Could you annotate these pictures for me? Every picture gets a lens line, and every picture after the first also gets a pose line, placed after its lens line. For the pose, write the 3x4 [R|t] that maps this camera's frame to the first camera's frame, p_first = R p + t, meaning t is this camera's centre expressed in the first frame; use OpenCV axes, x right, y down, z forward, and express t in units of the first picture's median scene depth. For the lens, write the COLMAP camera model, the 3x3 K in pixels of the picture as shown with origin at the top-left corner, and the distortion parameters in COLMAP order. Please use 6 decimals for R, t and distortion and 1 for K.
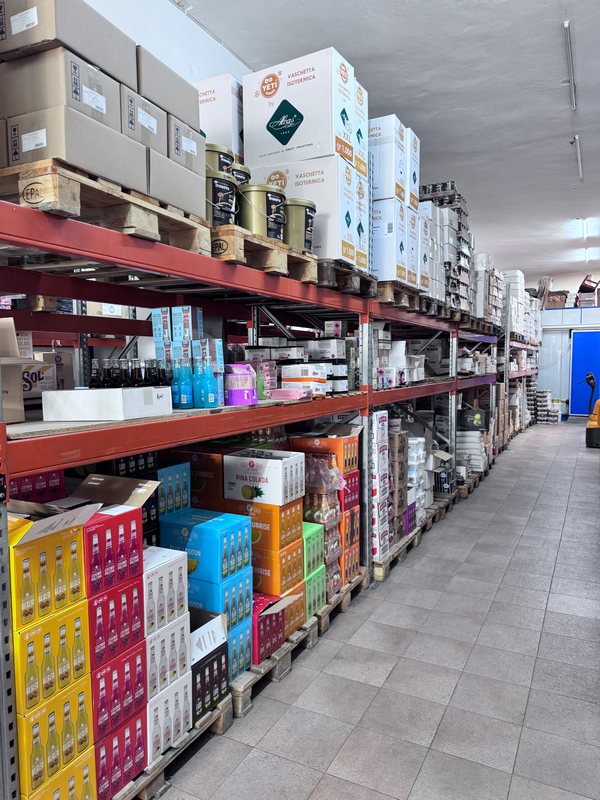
lens RADIAL K [[567.5, 0, 299.6], [0, 567.5, 402.1], [0, 0, 1]] dist [0.082201, -0.110031]
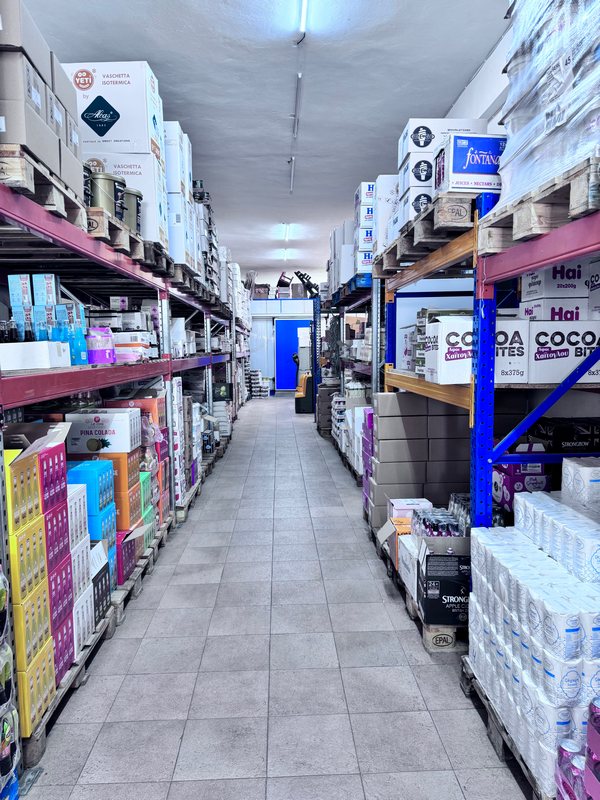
lens RADIAL K [[567.5, 0, 299.6], [0, 567.5, 402.1], [0, 0, 1]] dist [0.082201, -0.110031]
pose [[0.869801, -0.053231, 0.490523, -0.252481], [0.043321, 0.998563, 0.031545, 0.049153], [-0.491497, -0.006188, 0.870857, -0.162291]]
